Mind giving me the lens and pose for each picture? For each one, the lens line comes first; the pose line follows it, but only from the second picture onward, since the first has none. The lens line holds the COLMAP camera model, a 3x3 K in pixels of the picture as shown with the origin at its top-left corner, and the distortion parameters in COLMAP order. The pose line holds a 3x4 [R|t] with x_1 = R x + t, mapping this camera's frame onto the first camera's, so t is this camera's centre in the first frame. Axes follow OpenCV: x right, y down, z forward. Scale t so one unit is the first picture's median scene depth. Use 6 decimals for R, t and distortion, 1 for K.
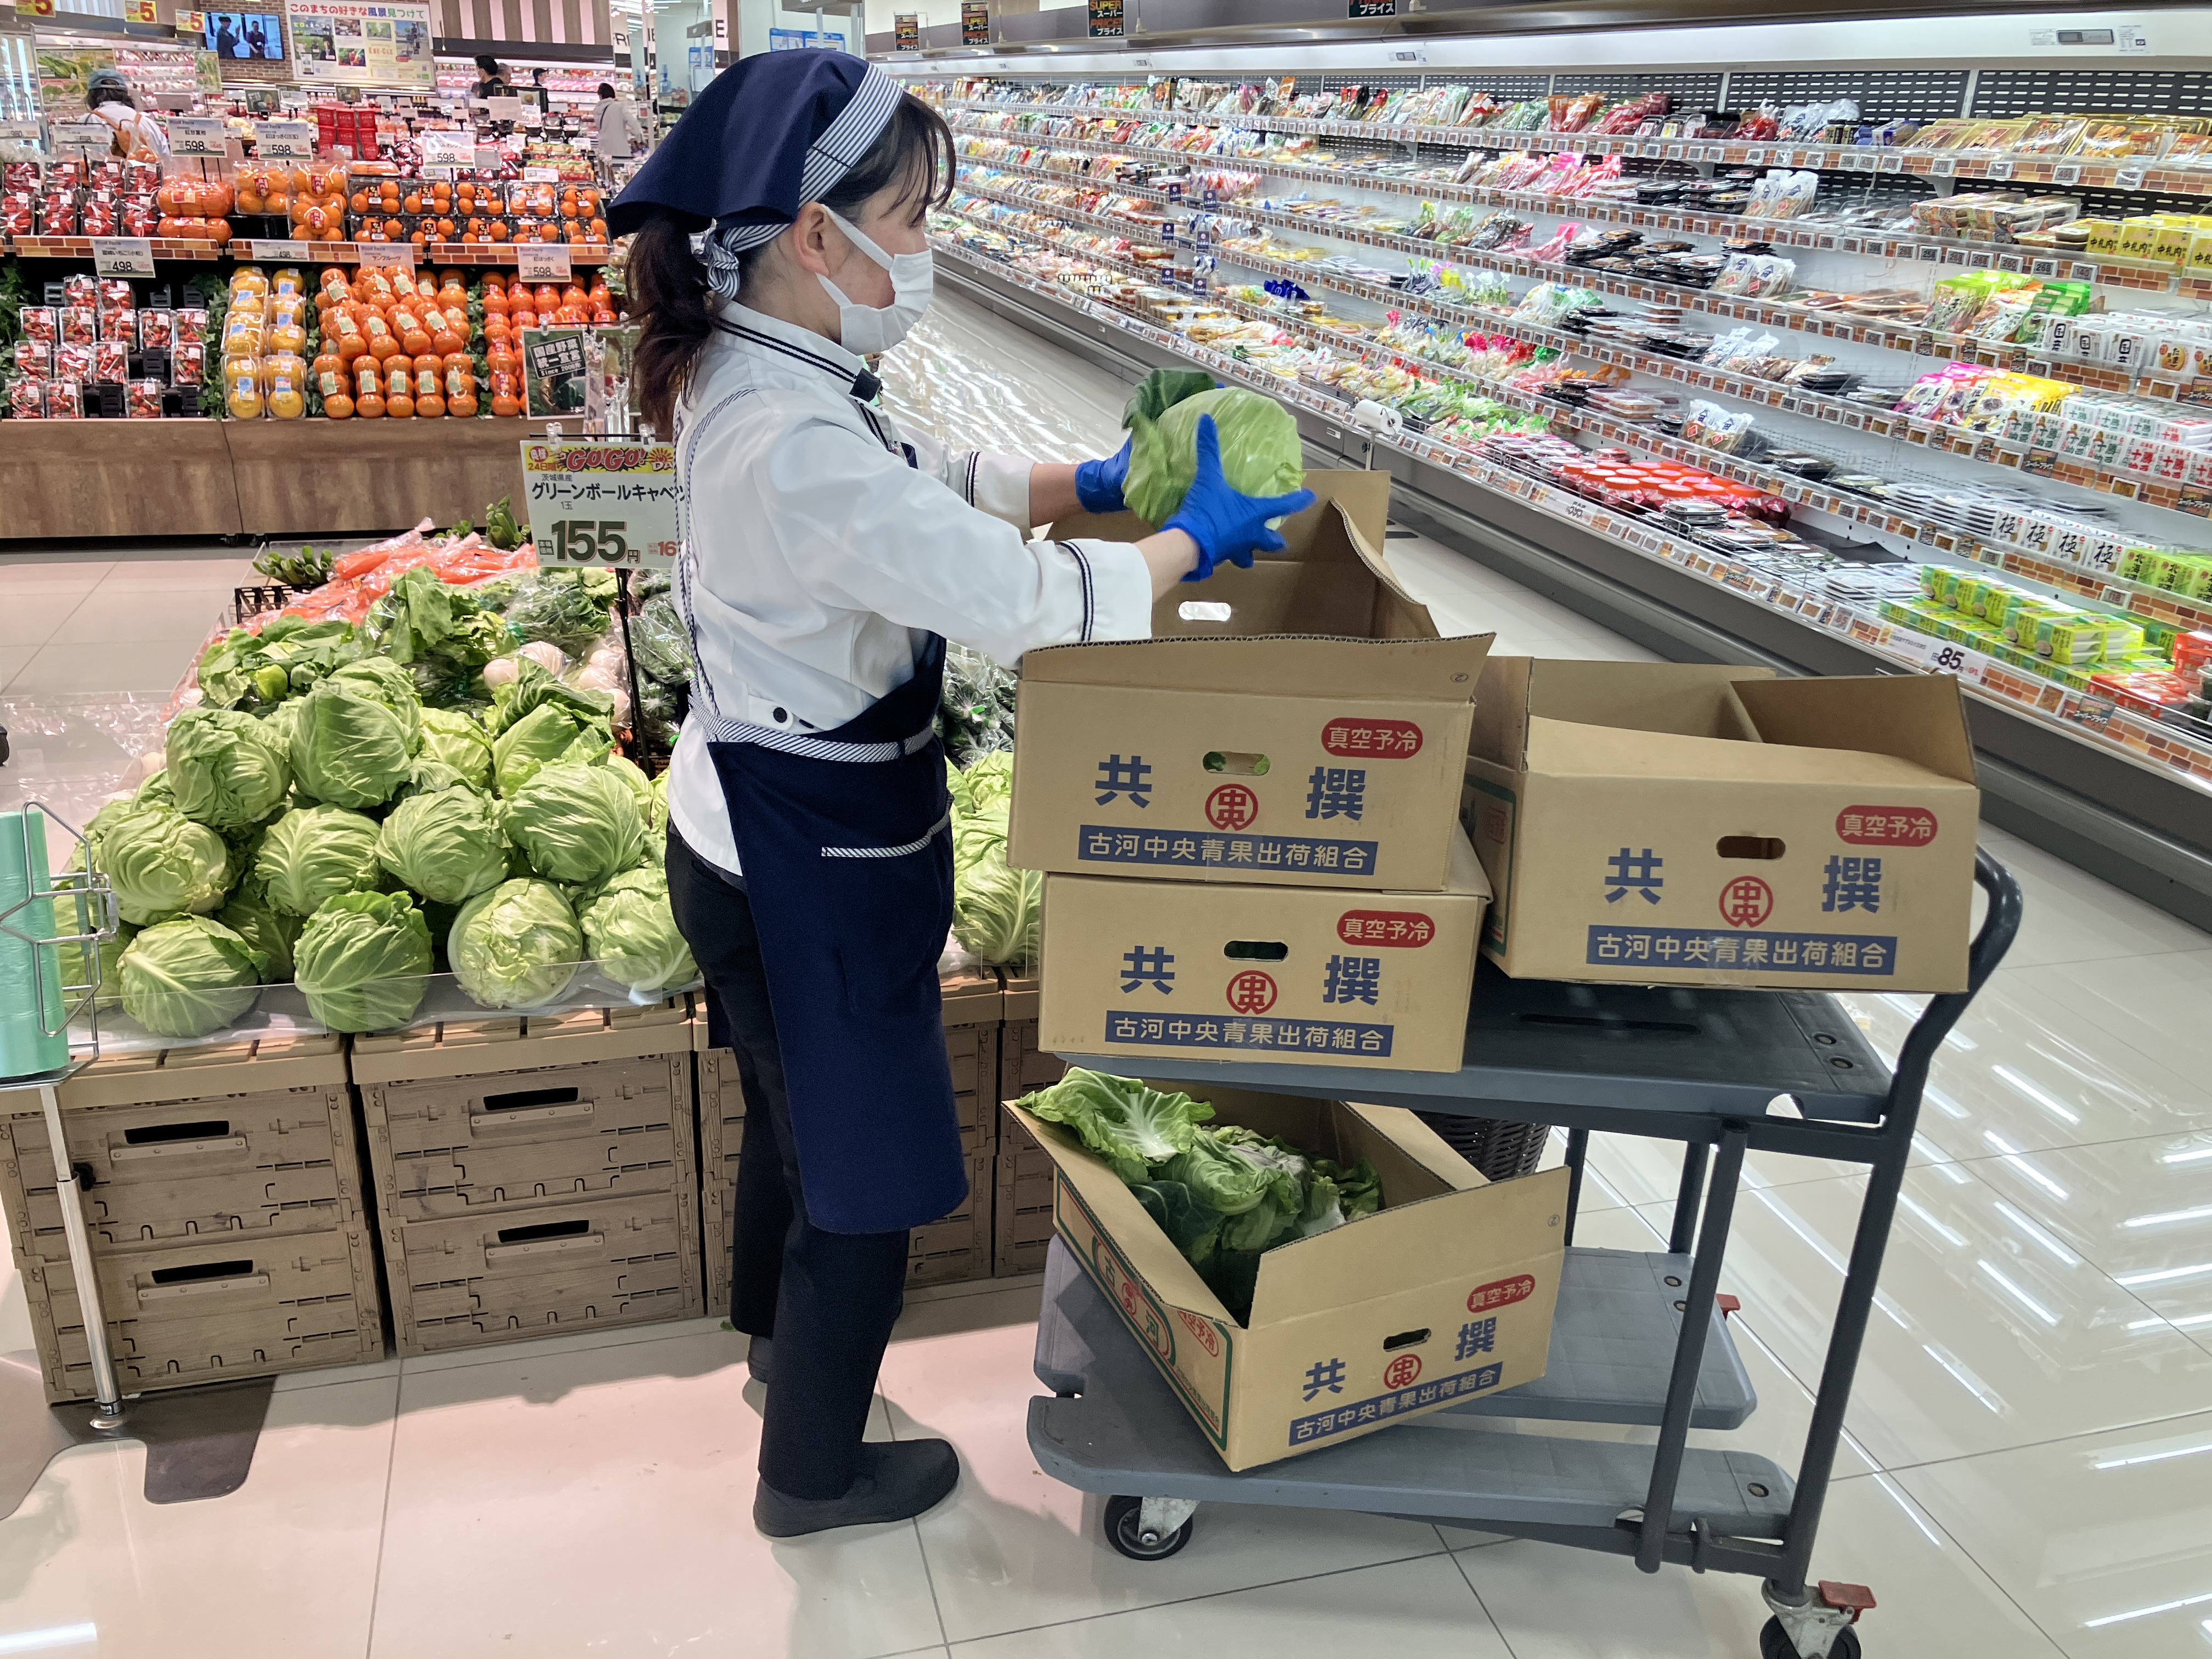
lens RADIAL K [[1806.8, 0, 1099.4], [0, 1806.8, 847.7], [0, 0, 1]] dist [0.023284, 0.009017]
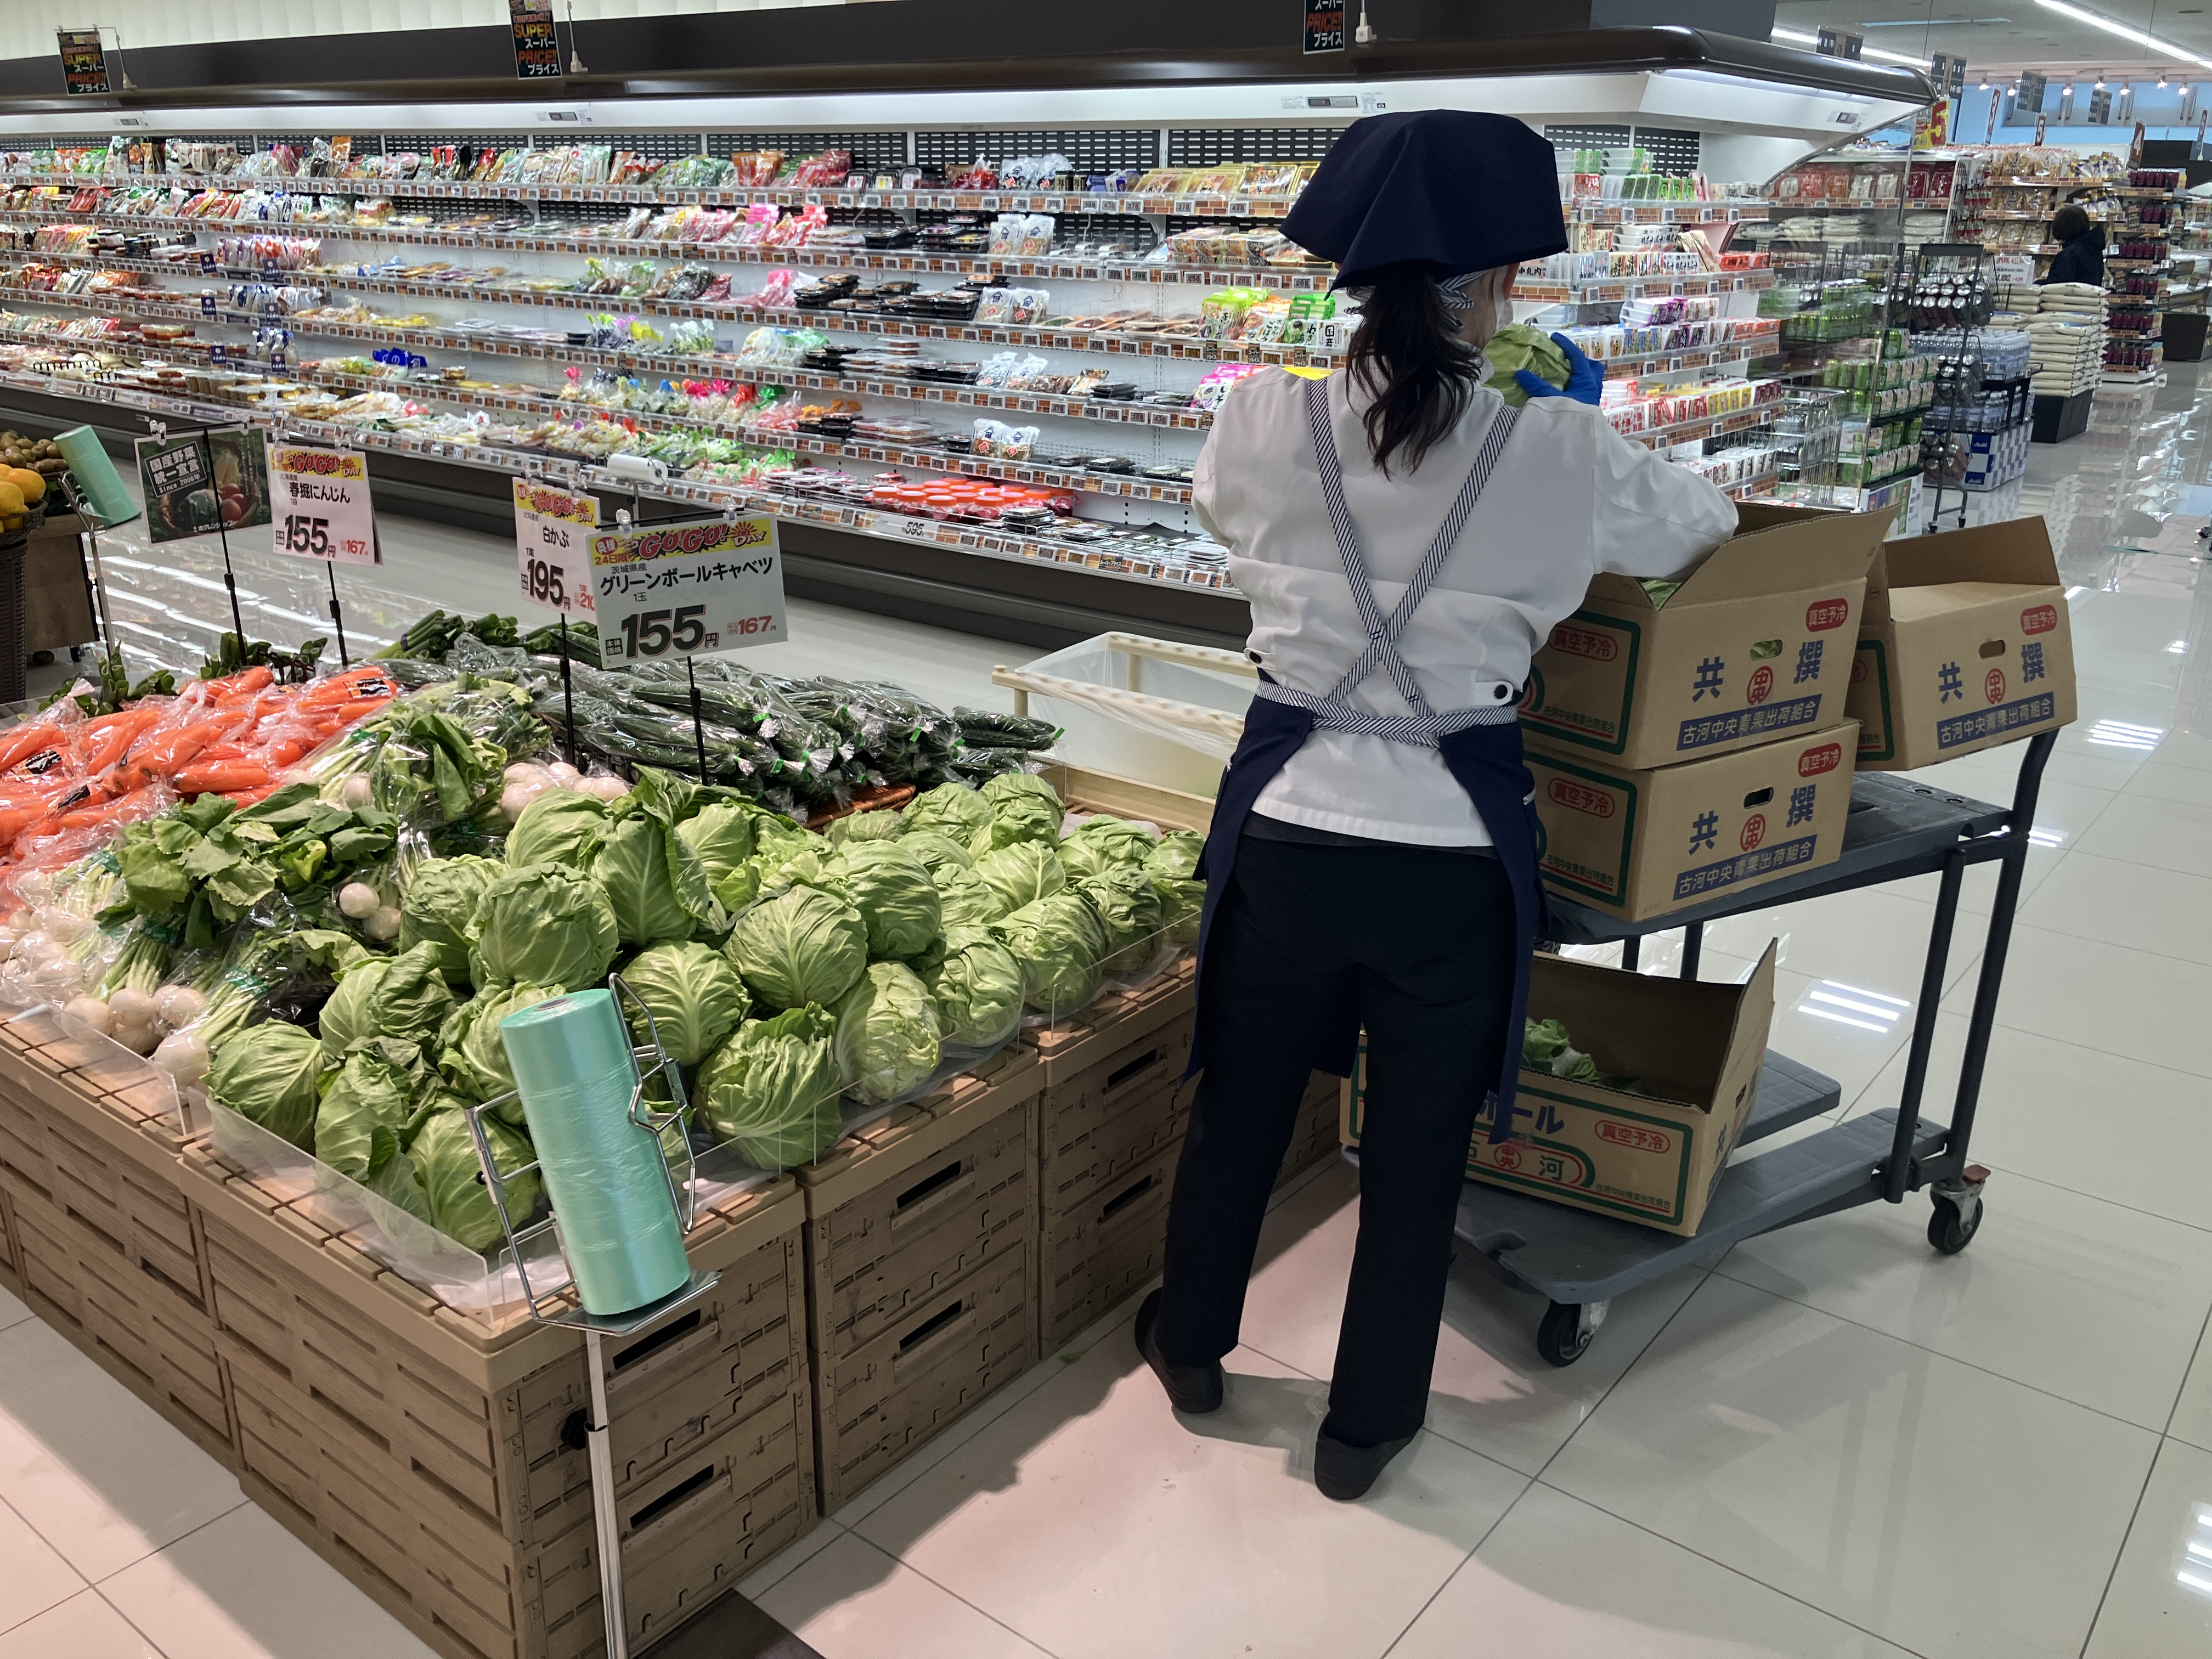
lens RADIAL K [[1809.3, 0, 1106.0], [0, 1809.3, 829.5], [0, 0, 1]] dist [0.047987, -0.048248]
pose [[0.809063, -0.219349, 0.545255, -0.284494], [0.239859, 0.970199, 0.034389, -0.021908], [-0.536549, 0.102961, 0.837565, 0.048853]]
